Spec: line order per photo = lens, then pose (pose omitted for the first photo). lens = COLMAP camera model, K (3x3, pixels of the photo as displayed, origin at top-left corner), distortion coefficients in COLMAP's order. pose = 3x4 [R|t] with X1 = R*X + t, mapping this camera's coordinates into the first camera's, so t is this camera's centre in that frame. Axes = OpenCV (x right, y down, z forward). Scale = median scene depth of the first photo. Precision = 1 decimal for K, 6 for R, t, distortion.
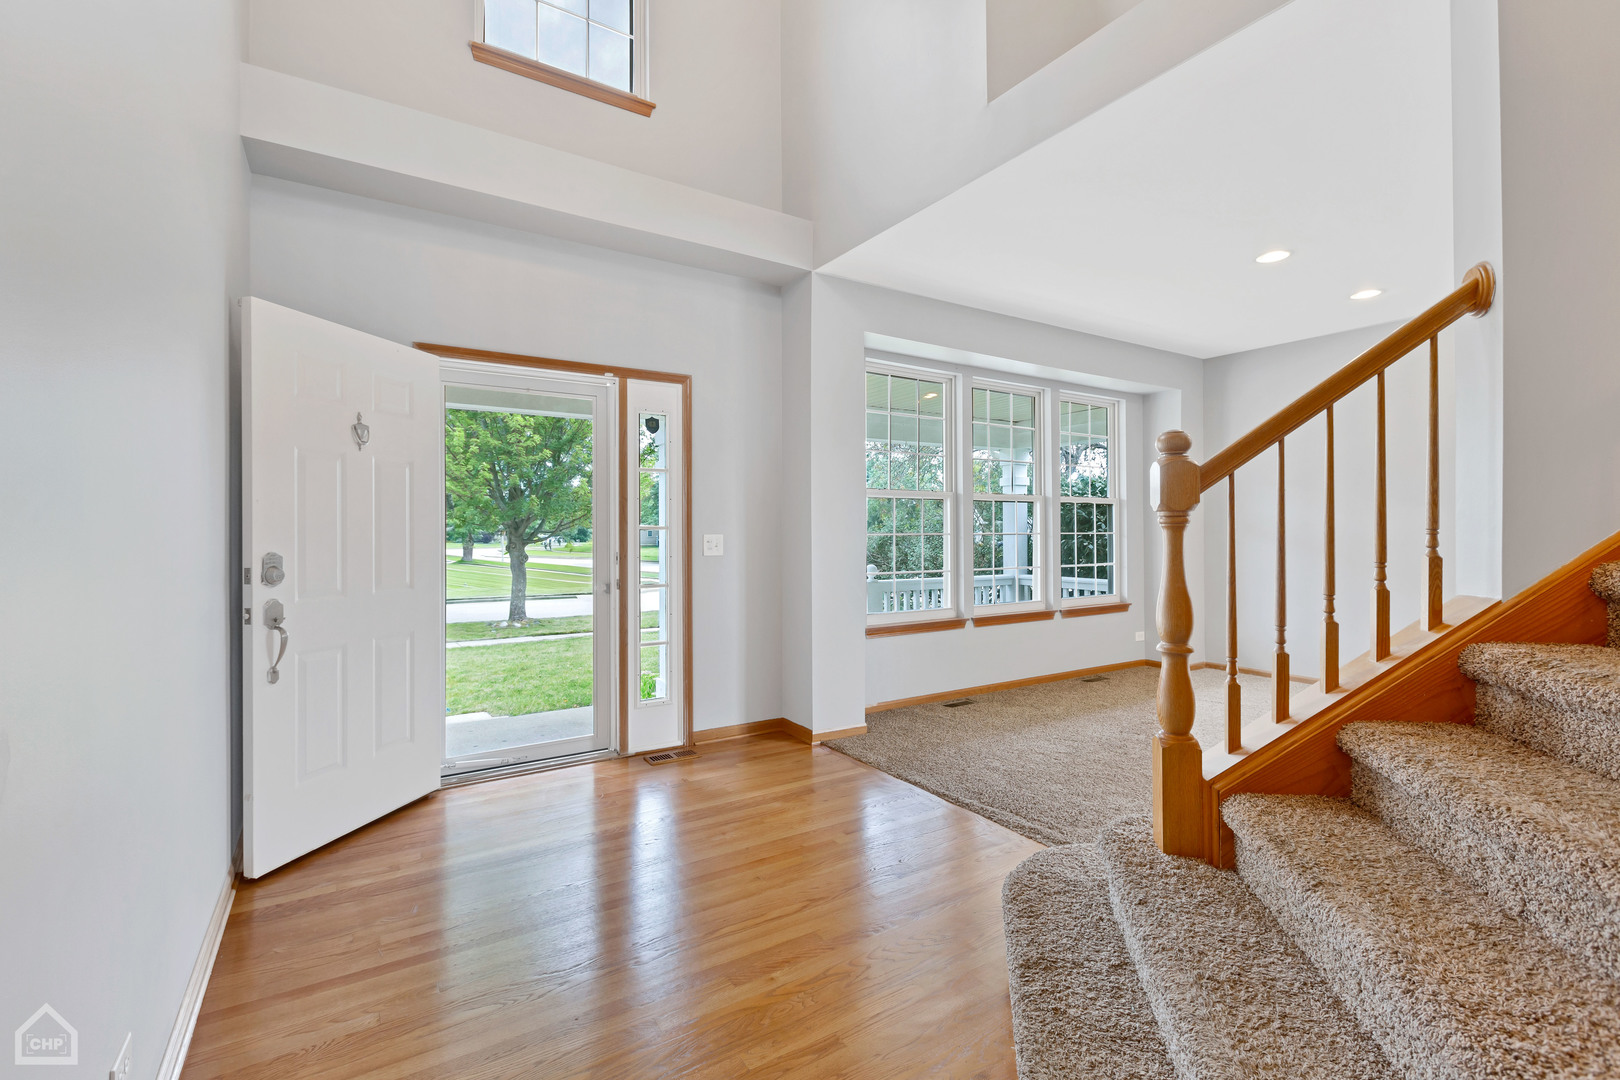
lens RADIAL K [[724.3, 0, 810.4], [0, 724.3, 528.2], [0, 0, 1]] dist [-0.003840, -0.000006]
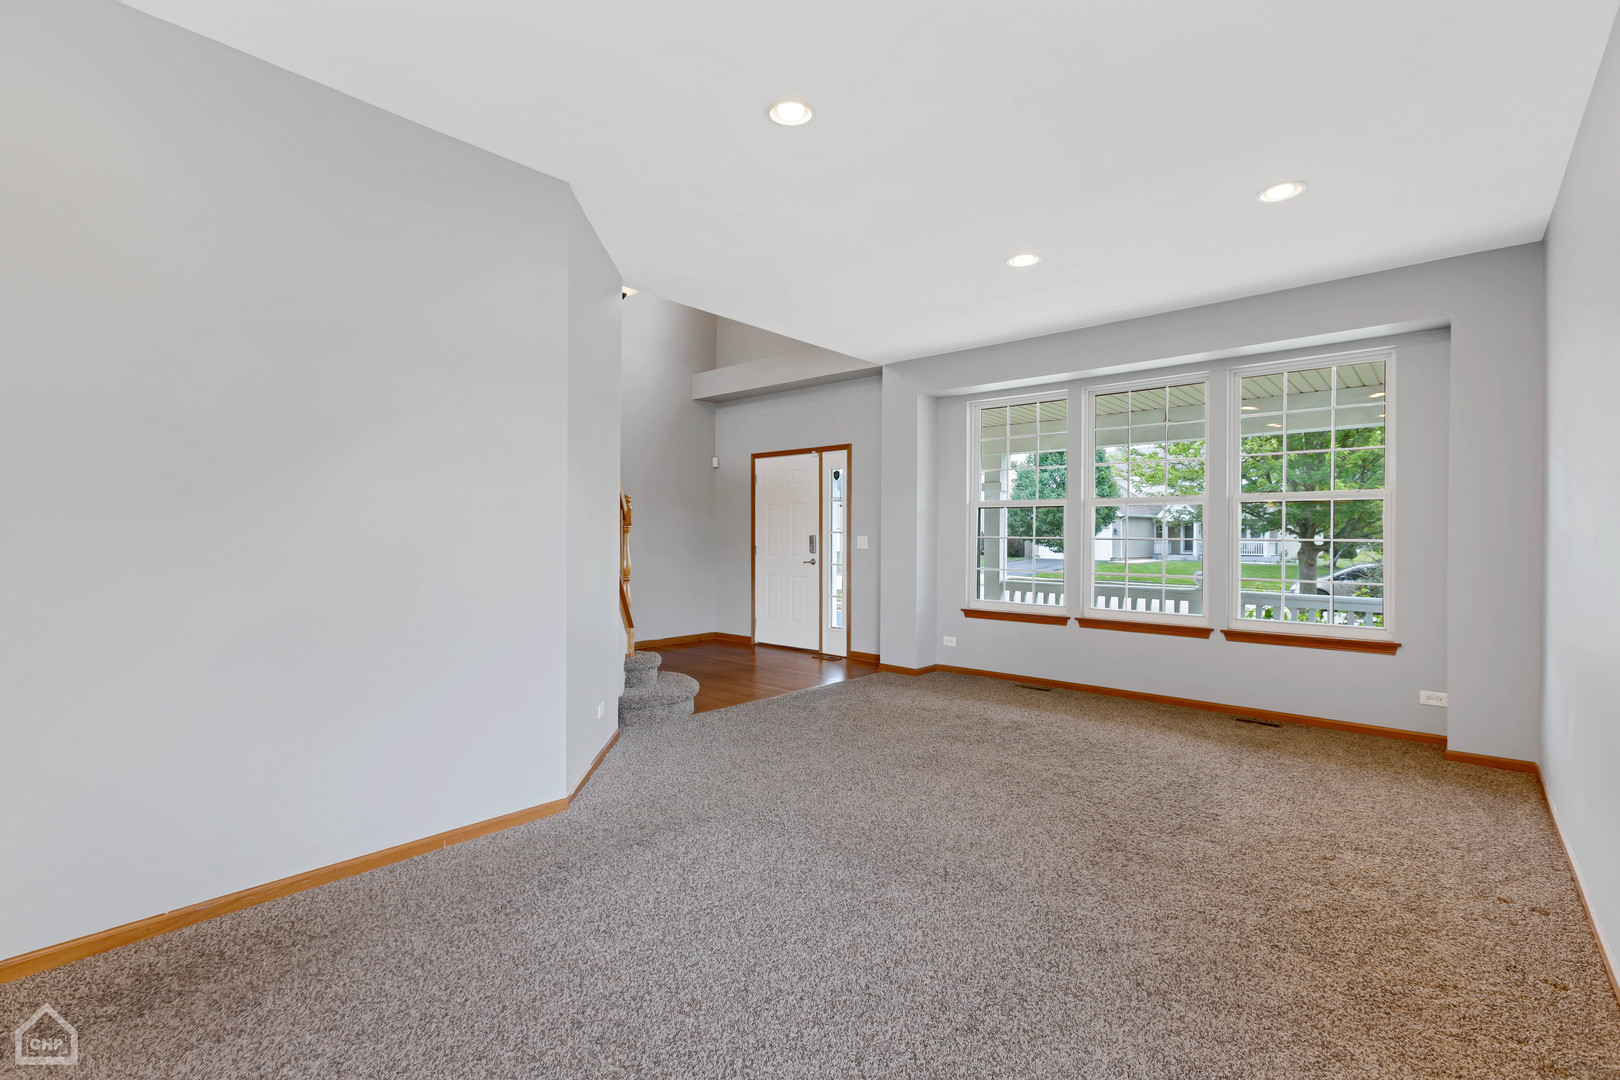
lens RADIAL K [[724.3, 0, 811.0], [0, 724.3, 540.2], [0, 0, 1]] dist [-0.003840, -0.000006]
pose [[0.280277, 0.005559, -0.959903, 1.472180], [-0.008578, 0.999958, 0.003286, 0.013157], [0.959881, 0.007313, 0.280313, 0.429045]]
